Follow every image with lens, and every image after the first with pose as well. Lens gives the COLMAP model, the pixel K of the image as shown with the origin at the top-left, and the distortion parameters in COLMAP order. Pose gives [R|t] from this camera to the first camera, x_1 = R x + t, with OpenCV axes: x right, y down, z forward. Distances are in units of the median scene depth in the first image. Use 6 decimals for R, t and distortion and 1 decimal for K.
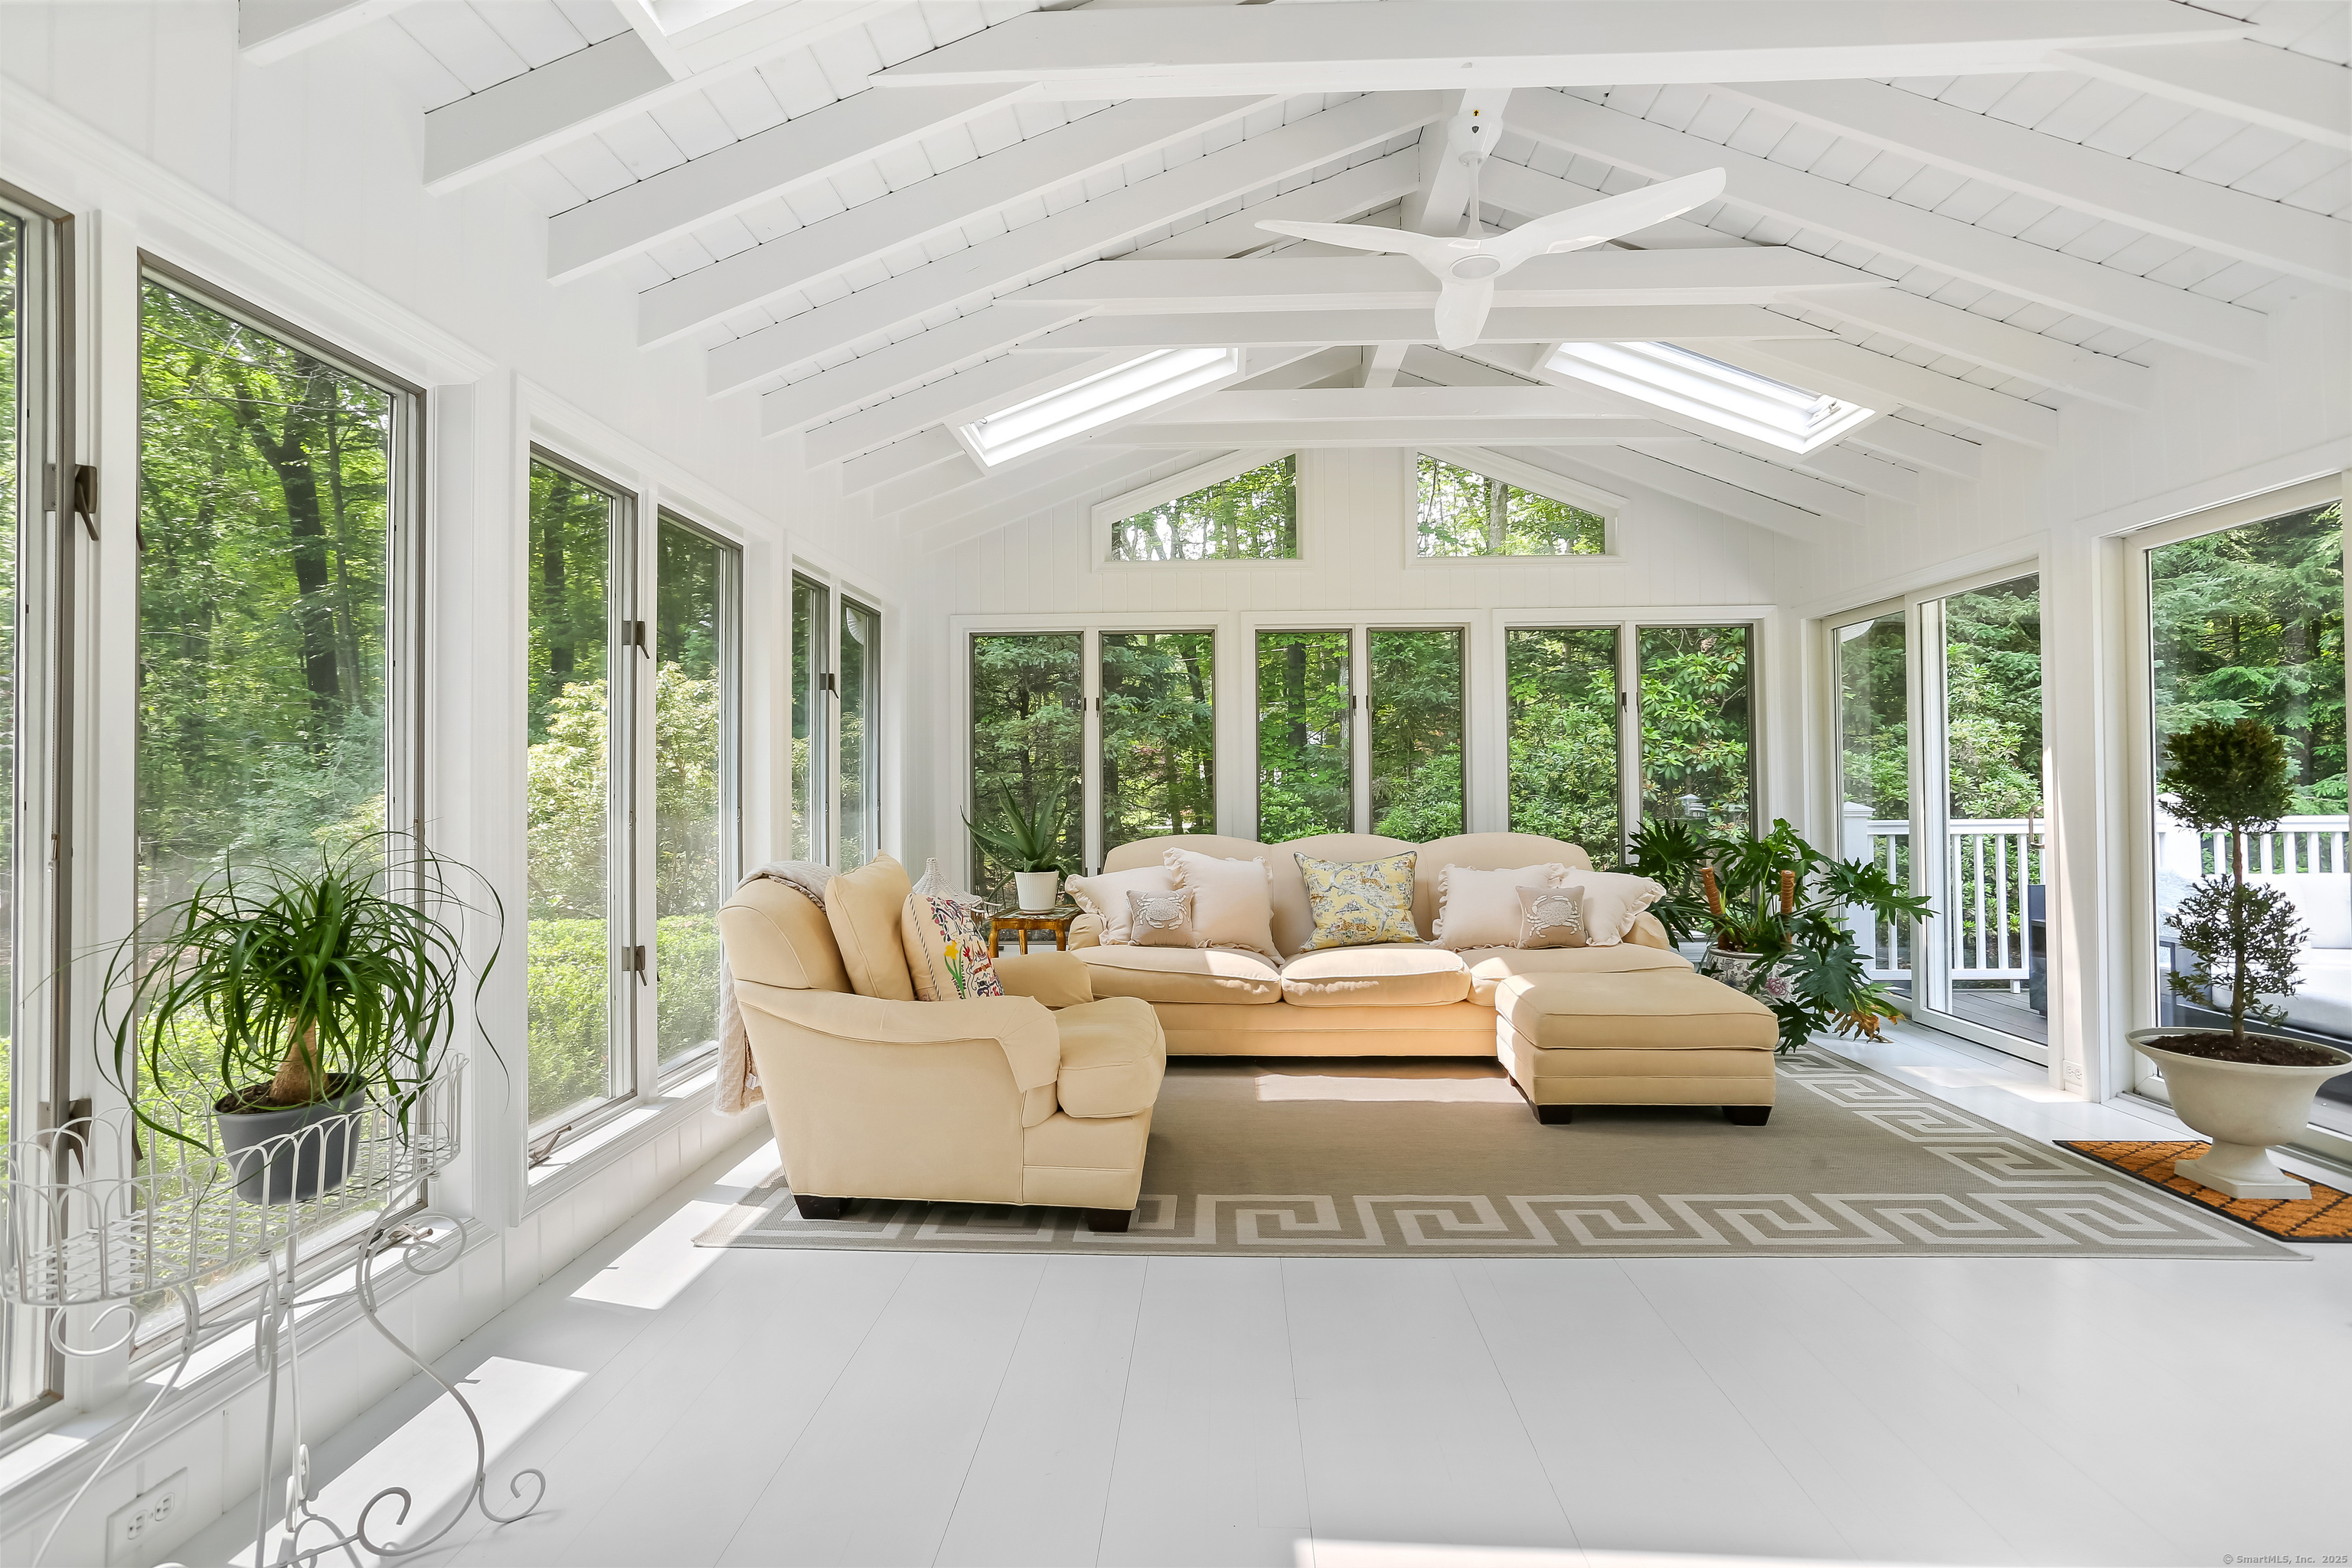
lens RADIAL K [[1112.8, 0, 1174.7], [0, 1112.8, 766.0], [0, 0, 1]] dist [-0.053904, 0.036716]
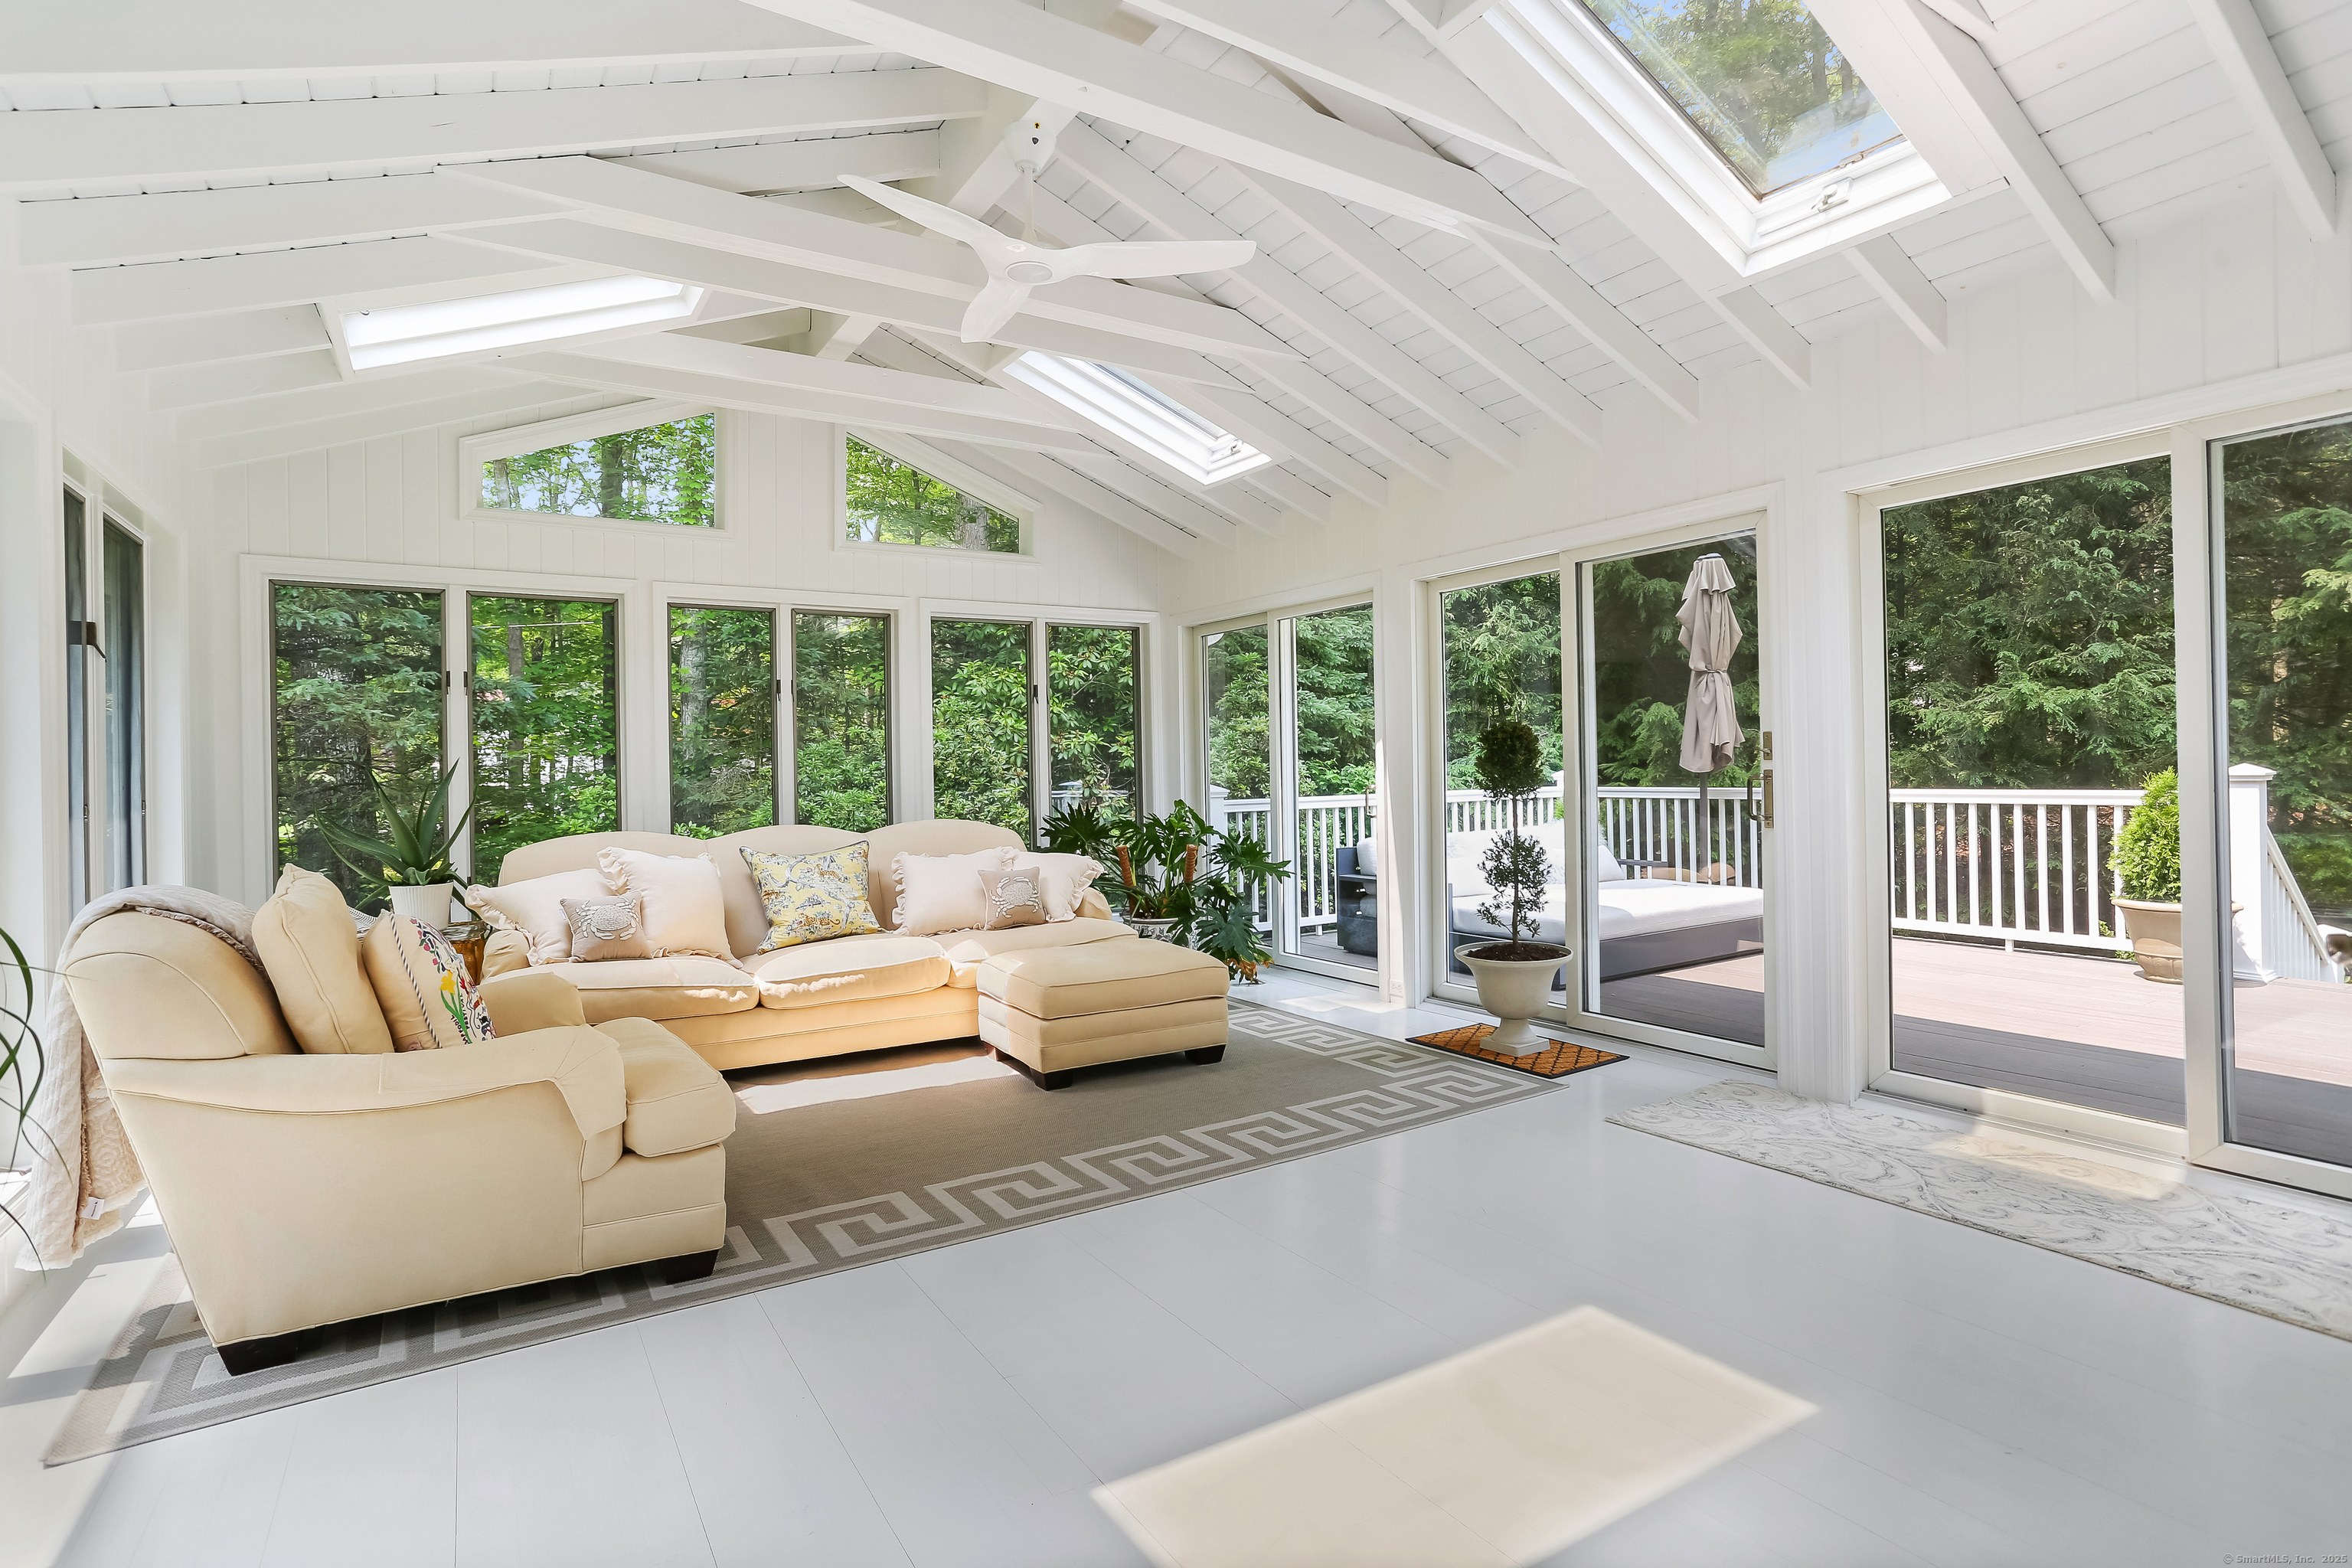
lens RADIAL K [[1136.0, 0, 1168.8], [0, 1136.0, 762.5], [0, 0, 1]] dist [-0.052632, 0.036377]
pose [[0.827930, -0.004160, 0.560816, -0.149805], [0.000807, 0.999980, 0.006227, 0.002253], [-0.560831, -0.004703, 0.827917, 0.029481]]
